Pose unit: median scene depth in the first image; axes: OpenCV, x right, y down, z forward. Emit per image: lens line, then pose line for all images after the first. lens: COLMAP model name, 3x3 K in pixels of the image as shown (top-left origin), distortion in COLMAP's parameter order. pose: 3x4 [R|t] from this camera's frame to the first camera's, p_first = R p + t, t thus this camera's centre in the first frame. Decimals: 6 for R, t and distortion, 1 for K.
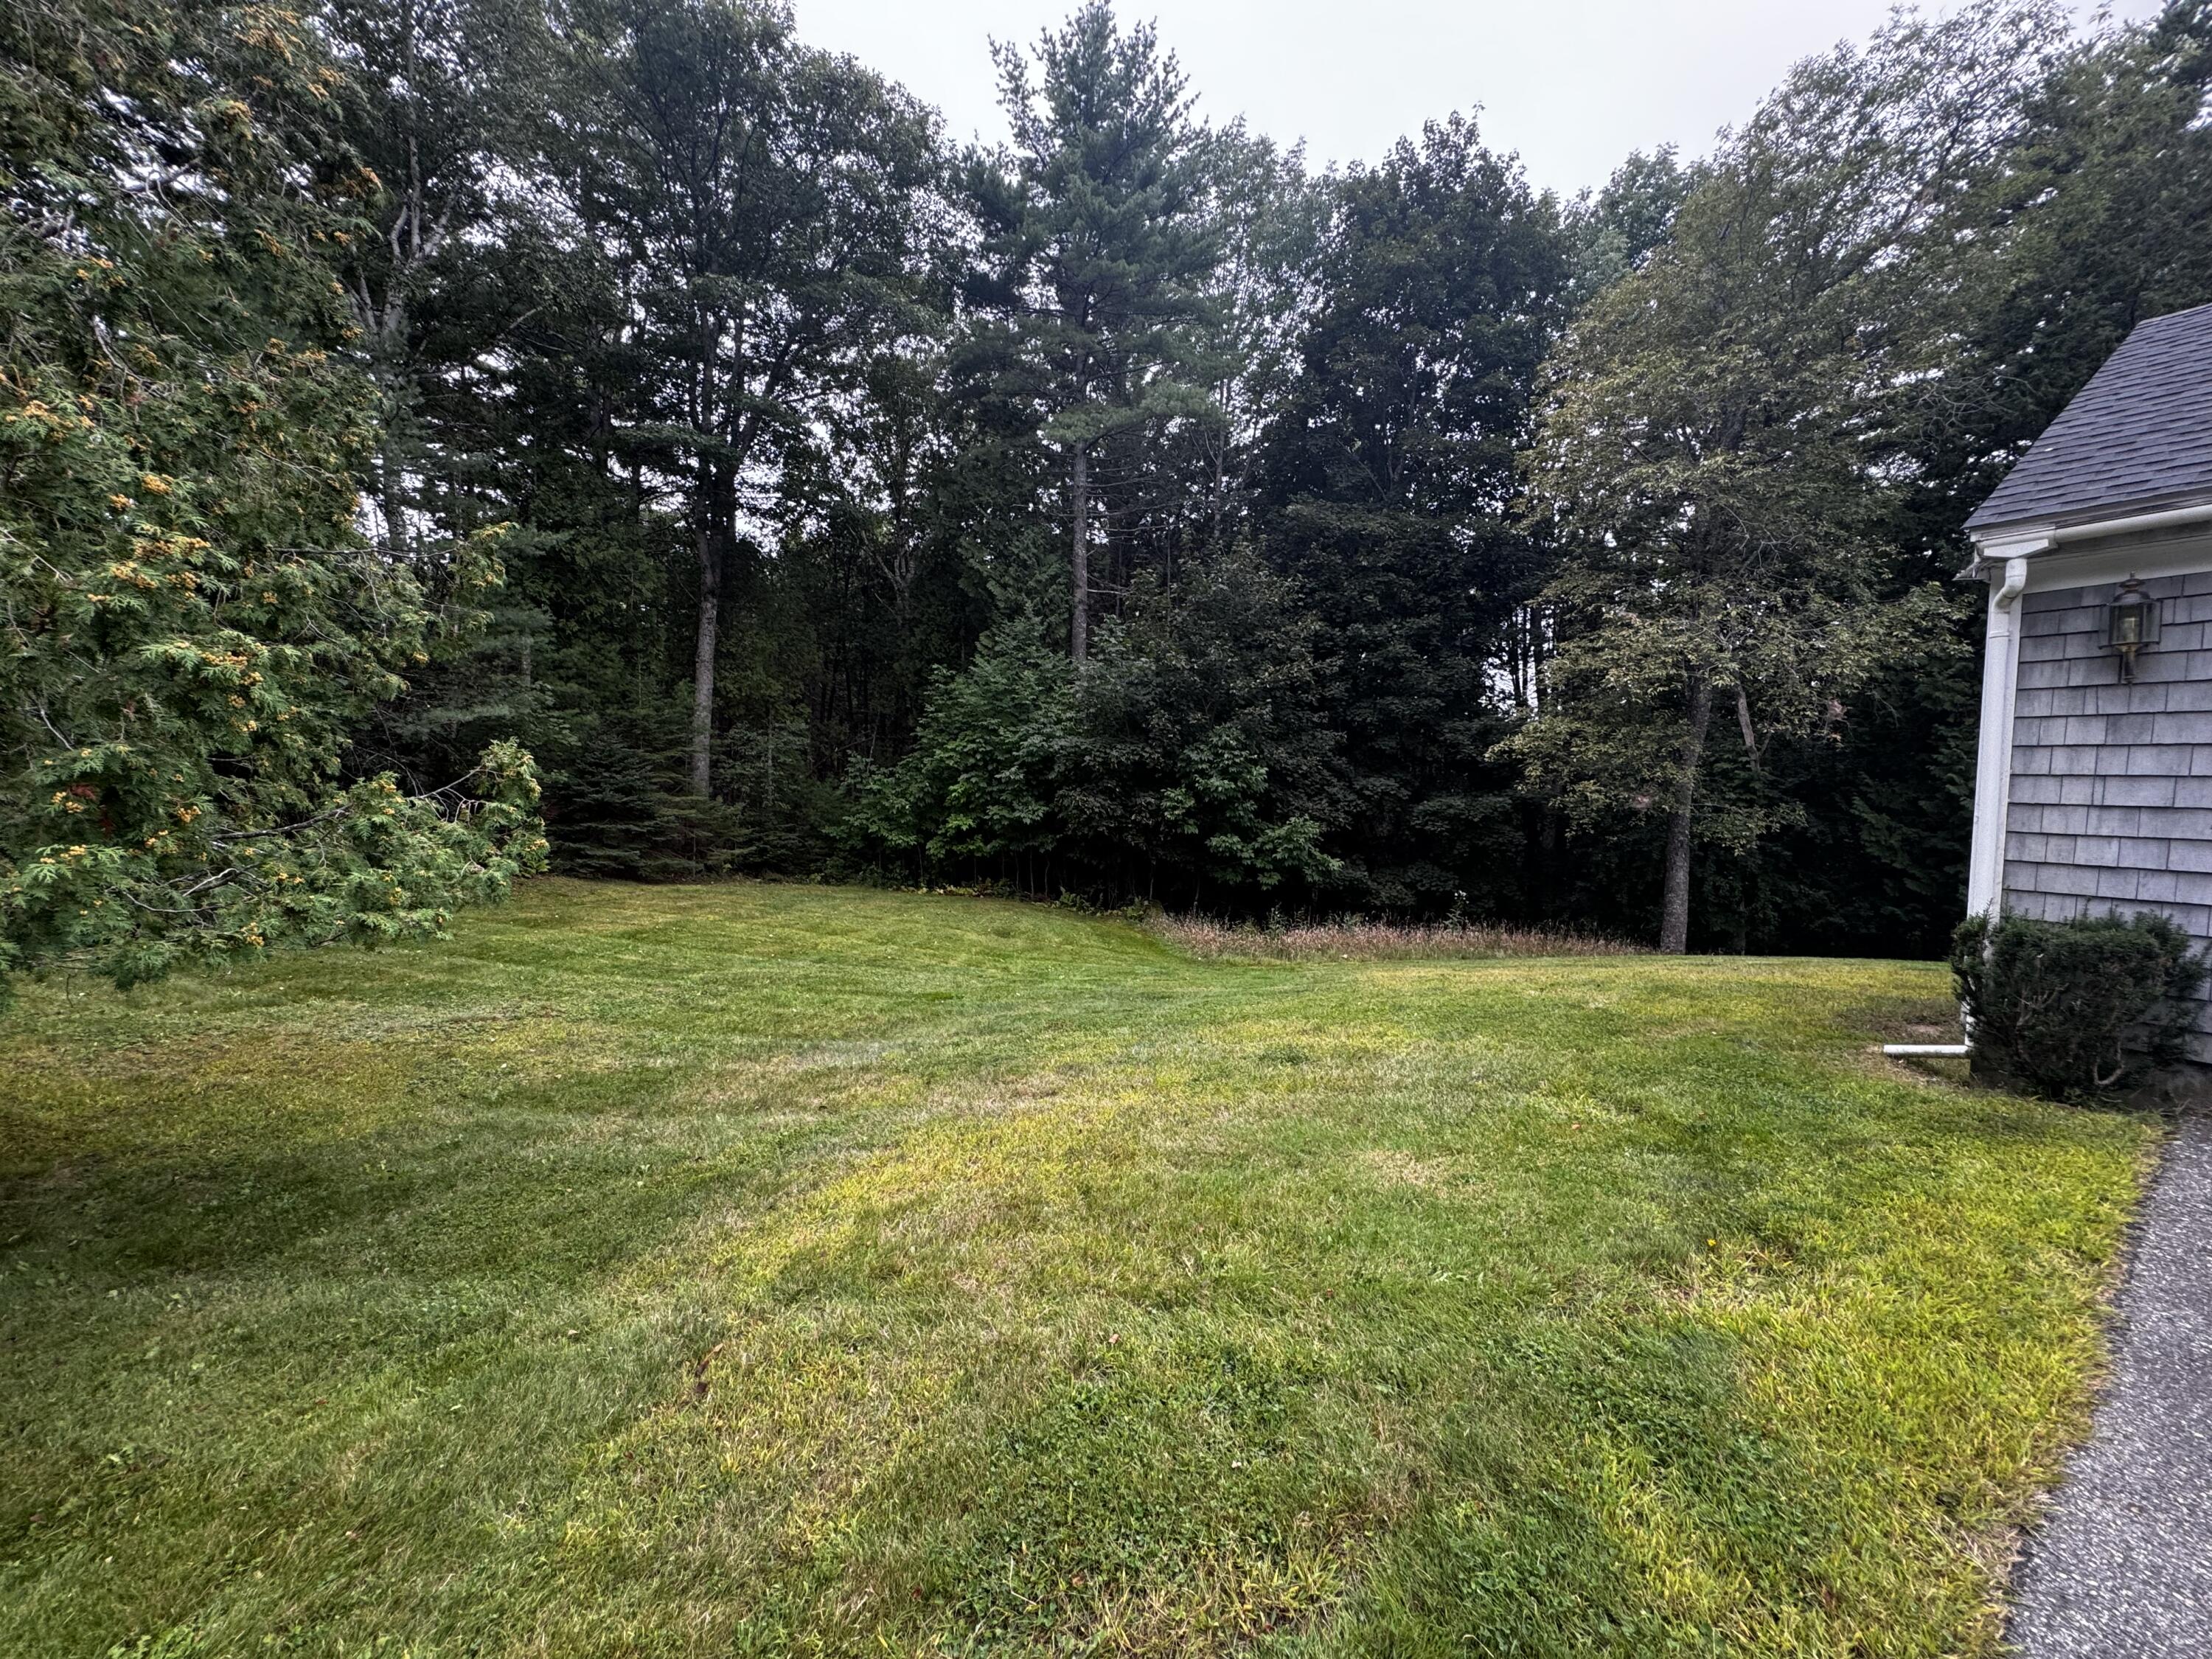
lens RADIAL K [[886.8, 0, 1114.5], [0, 886.8, 823.7], [0, 0, 1]] dist [0.000471, -0.000079]
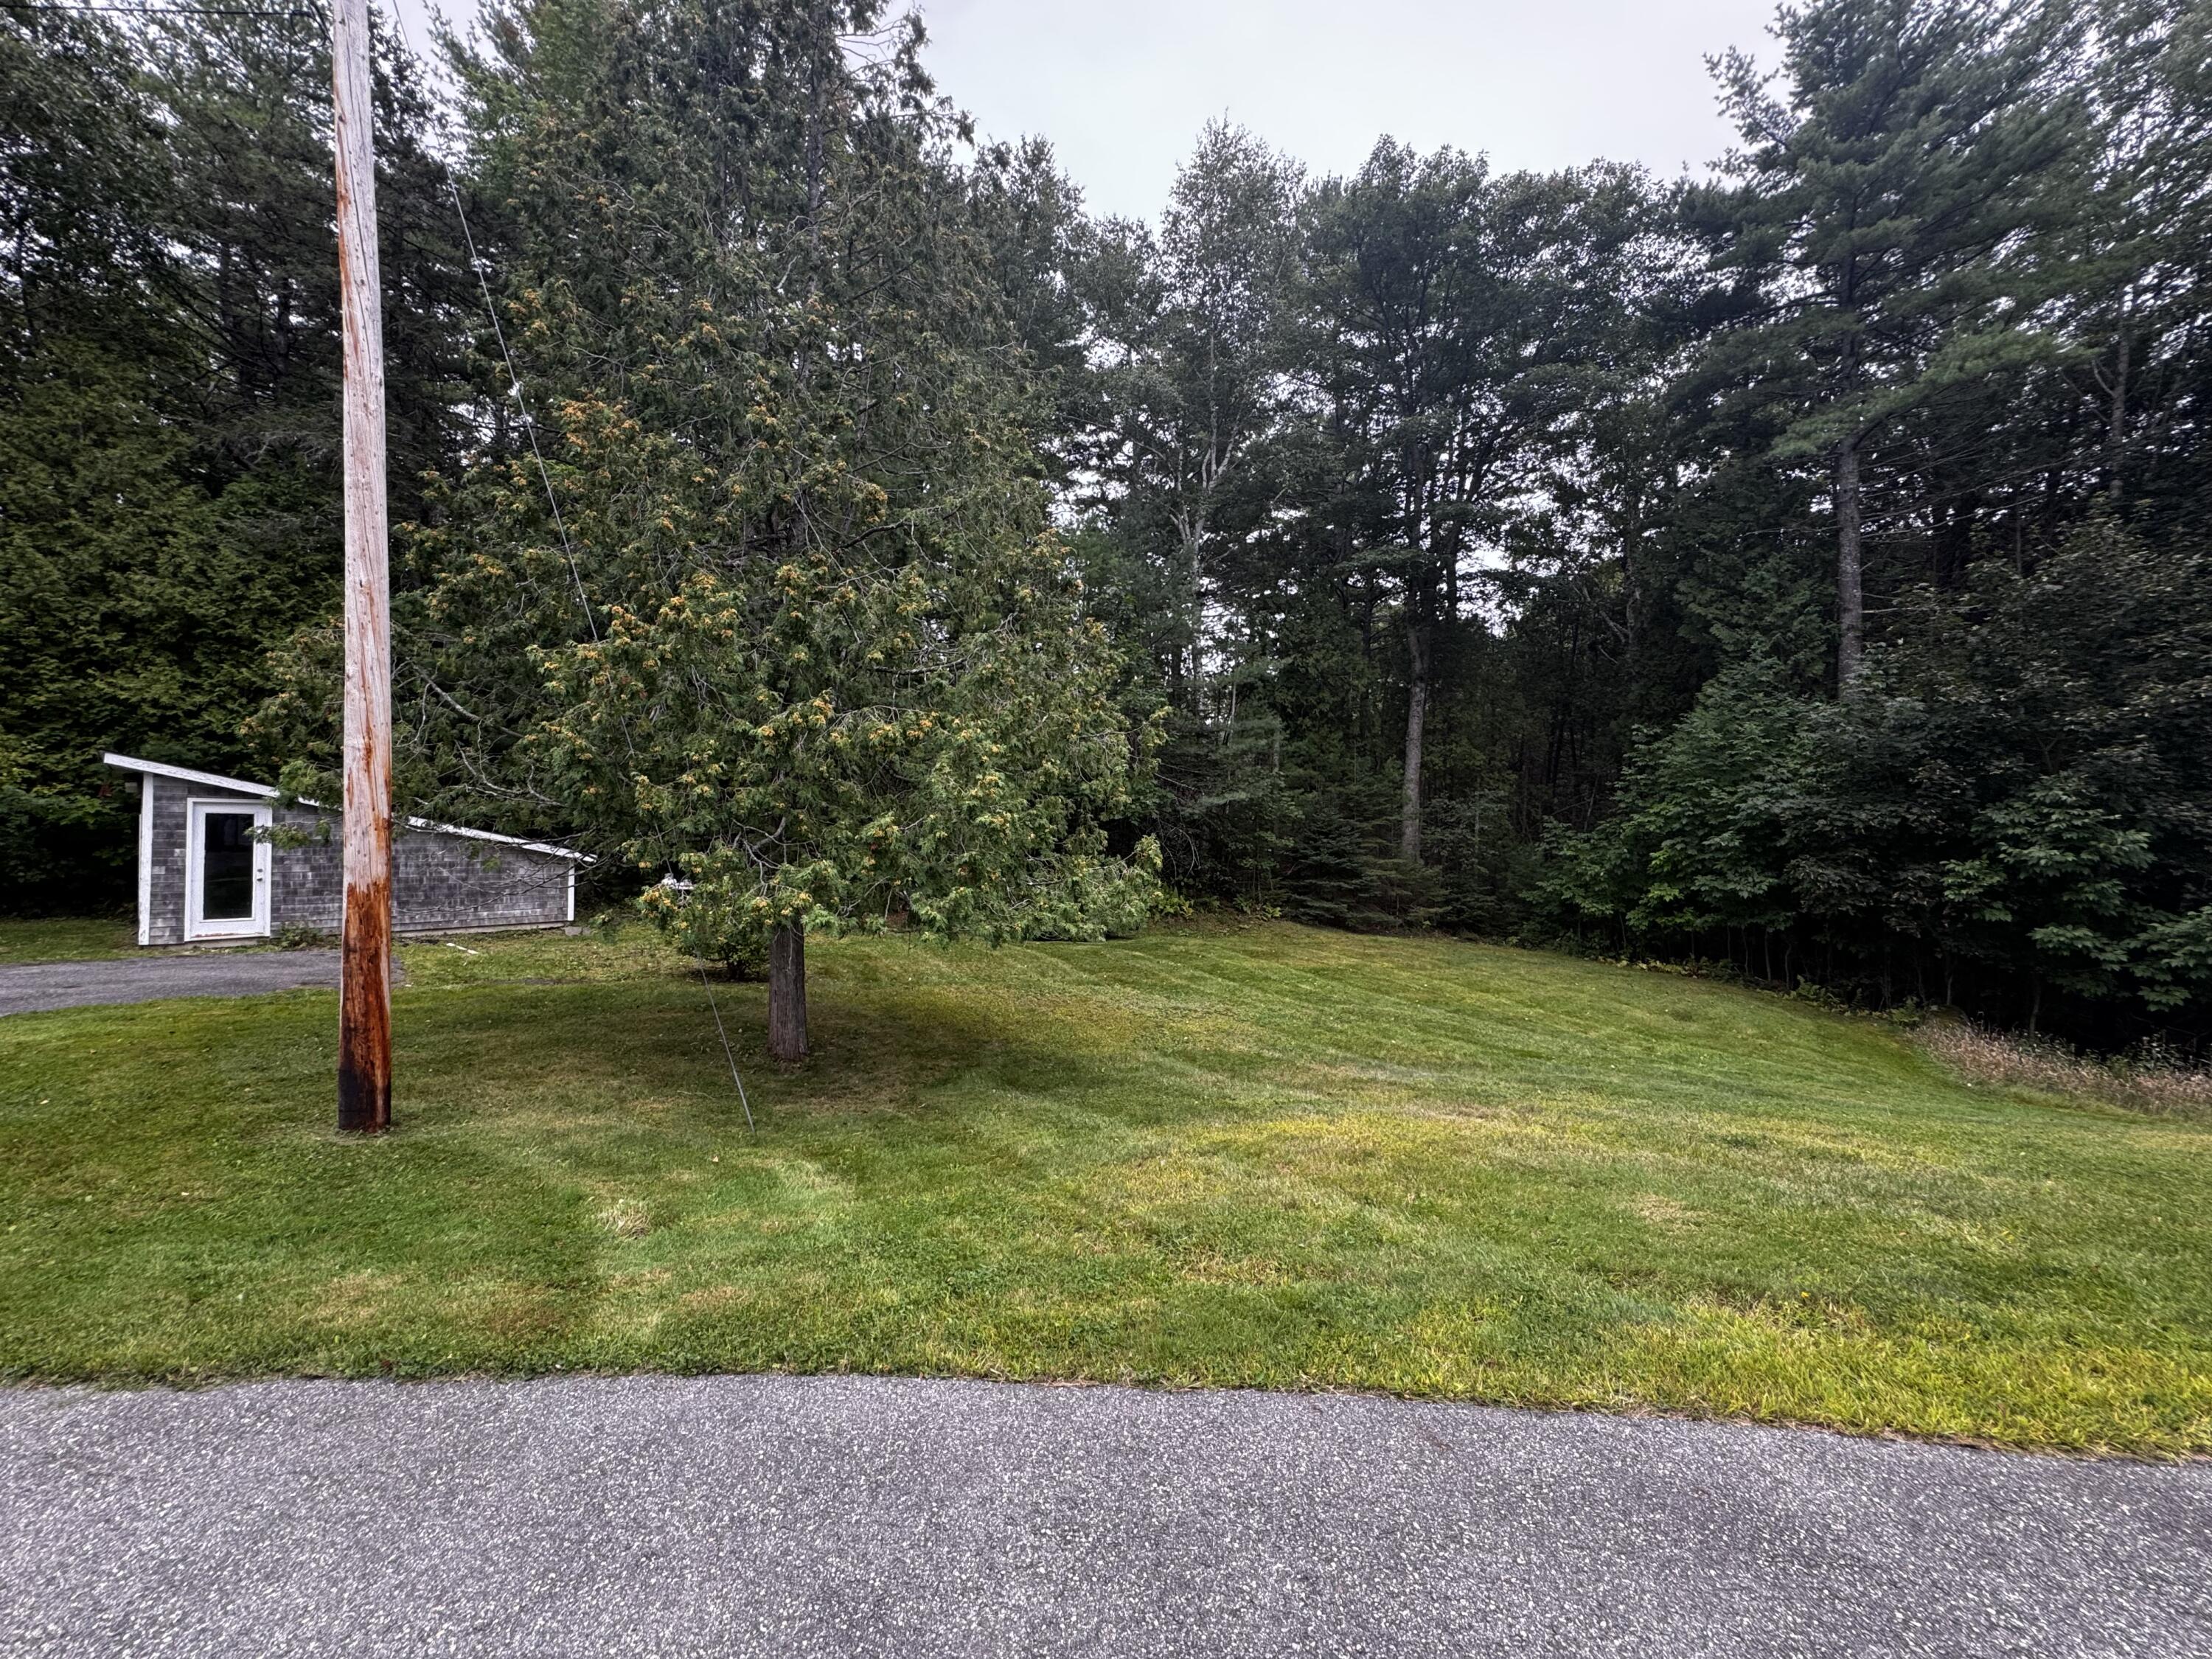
lens RADIAL K [[886.8, 0, 1114.5], [0, 886.8, 823.7], [0, 0, 1]] dist [0.000471, -0.000079]
pose [[0.691414, -0.012419, -0.722352, 0.098466], [-0.036552, 0.997970, -0.052144, -0.003893], [0.721534, 0.062456, 0.689556, -0.049999]]
